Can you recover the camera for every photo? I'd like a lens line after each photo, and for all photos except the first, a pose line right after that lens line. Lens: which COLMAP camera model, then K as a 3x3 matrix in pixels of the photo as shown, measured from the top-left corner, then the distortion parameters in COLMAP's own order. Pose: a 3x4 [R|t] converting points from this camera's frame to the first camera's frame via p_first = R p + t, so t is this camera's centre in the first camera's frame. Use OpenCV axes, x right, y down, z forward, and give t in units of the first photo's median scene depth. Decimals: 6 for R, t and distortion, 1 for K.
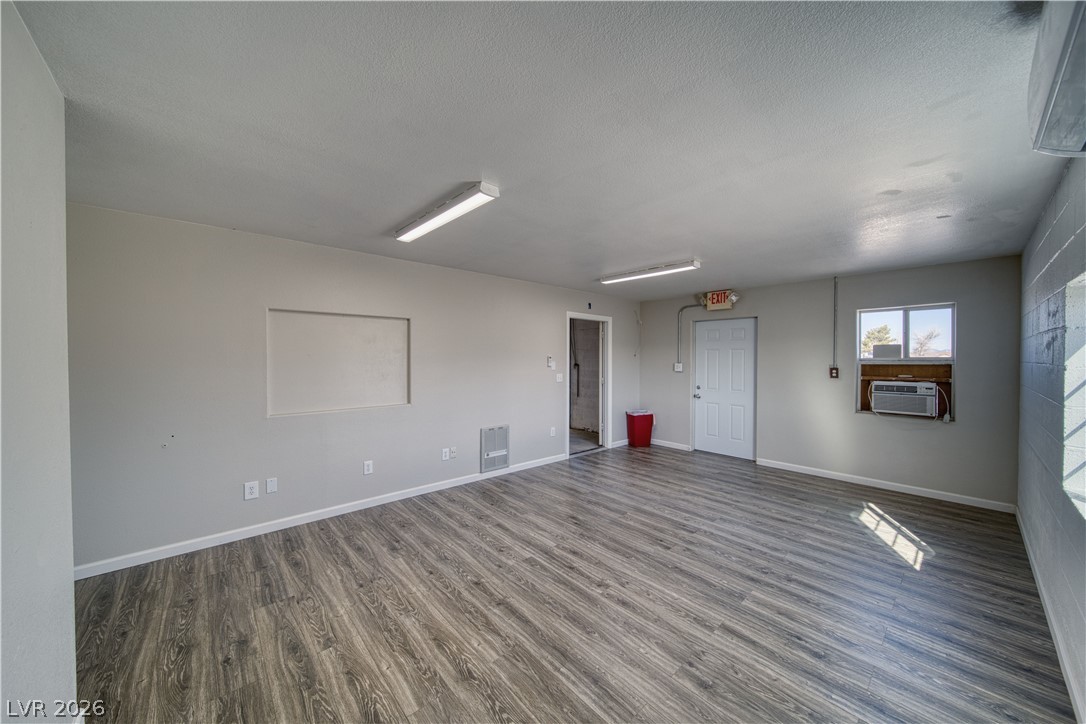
lens RADIAL K [[381.0, 0, 538.3], [0, 381.0, 356.5], [0, 0, 1]] dist [-0.003427, -0.000079]
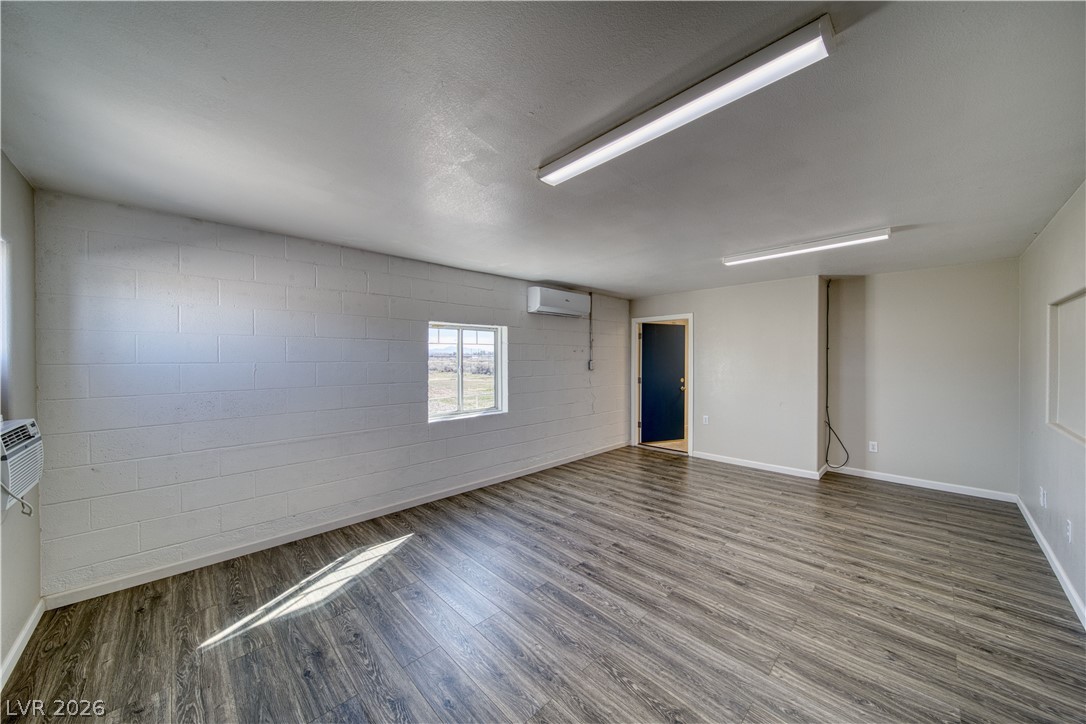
lens RADIAL K [[381.0, 0, 545.9], [0, 381.0, 359.5], [0, 0, 1]] dist [-0.003427, -0.000079]
pose [[-0.998304, 0.000411, -0.058208, 0.578427], [-0.000014, 0.999973, 0.007299, 0.002234], [0.058210, 0.007288, -0.998278, 1.976871]]
